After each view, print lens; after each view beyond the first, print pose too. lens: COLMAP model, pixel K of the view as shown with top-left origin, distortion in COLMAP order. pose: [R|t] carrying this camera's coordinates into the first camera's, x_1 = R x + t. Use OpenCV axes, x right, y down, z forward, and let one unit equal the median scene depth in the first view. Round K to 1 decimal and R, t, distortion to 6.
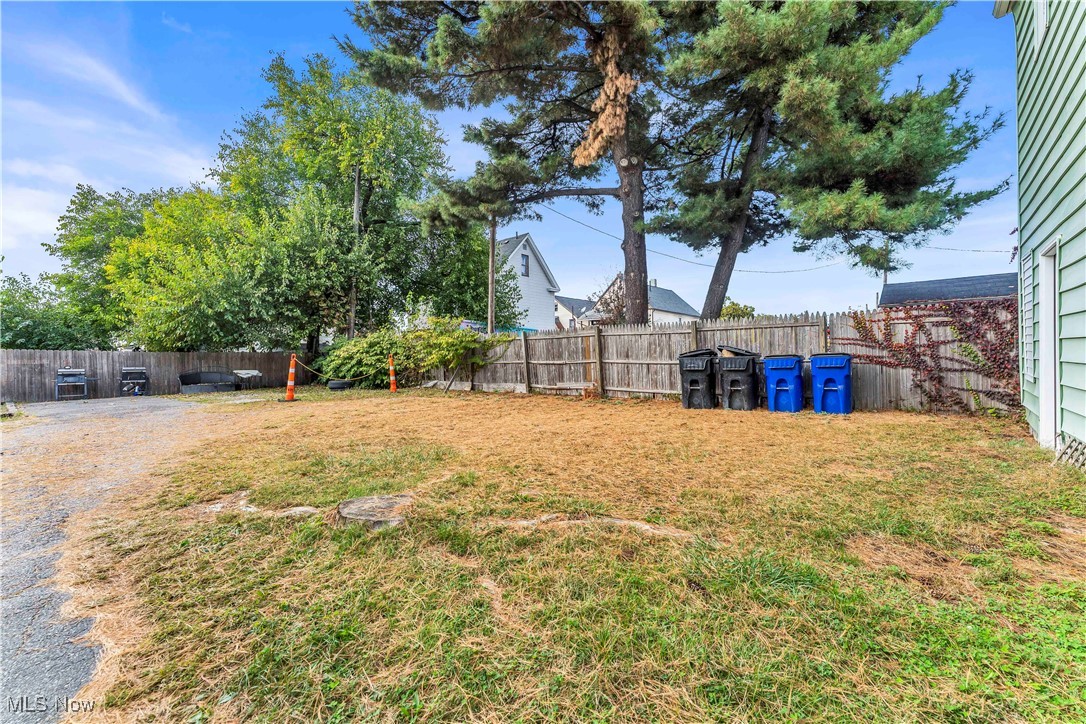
lens RADIAL K [[442.4, 0, 543.7], [0, 442.4, 359.3], [0, 0, 1]] dist [0.000285, -0.000074]
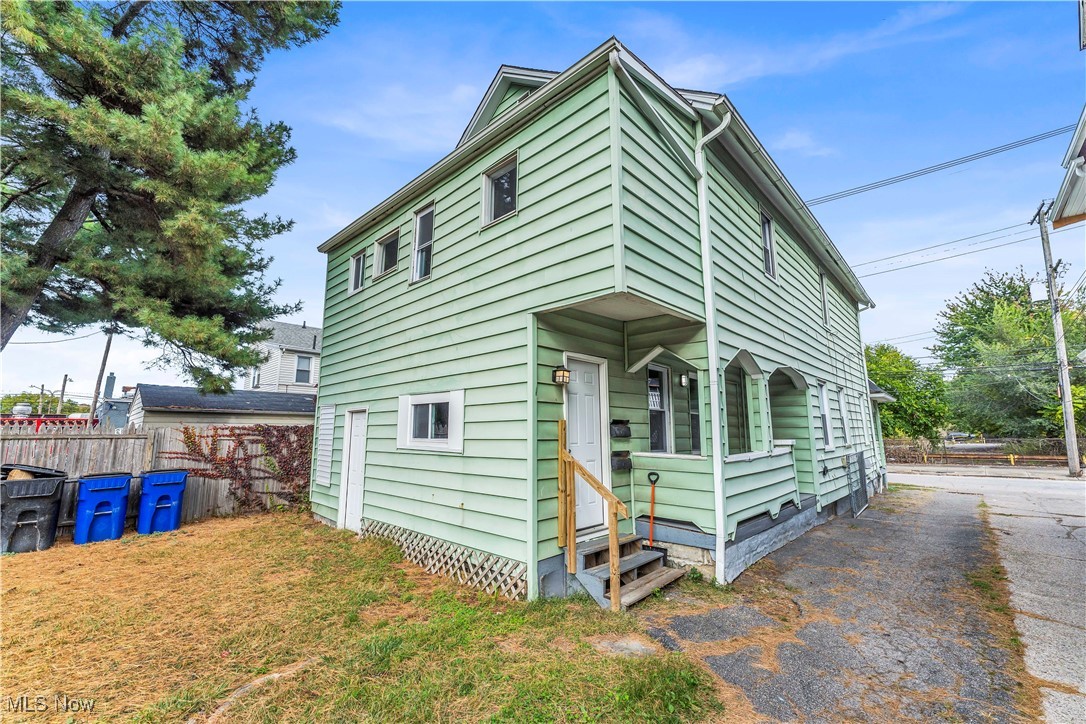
lens RADIAL K [[442.4, 0, 543.2], [0, 442.4, 362.7], [0, 0, 1]] dist [0.000285, -0.000074]
pose [[0.054618, 0.176944, 0.982704, -0.350848], [0.009325, 0.984040, -0.177703, -0.068475], [-0.998464, 0.018870, 0.052096, 0.095937]]
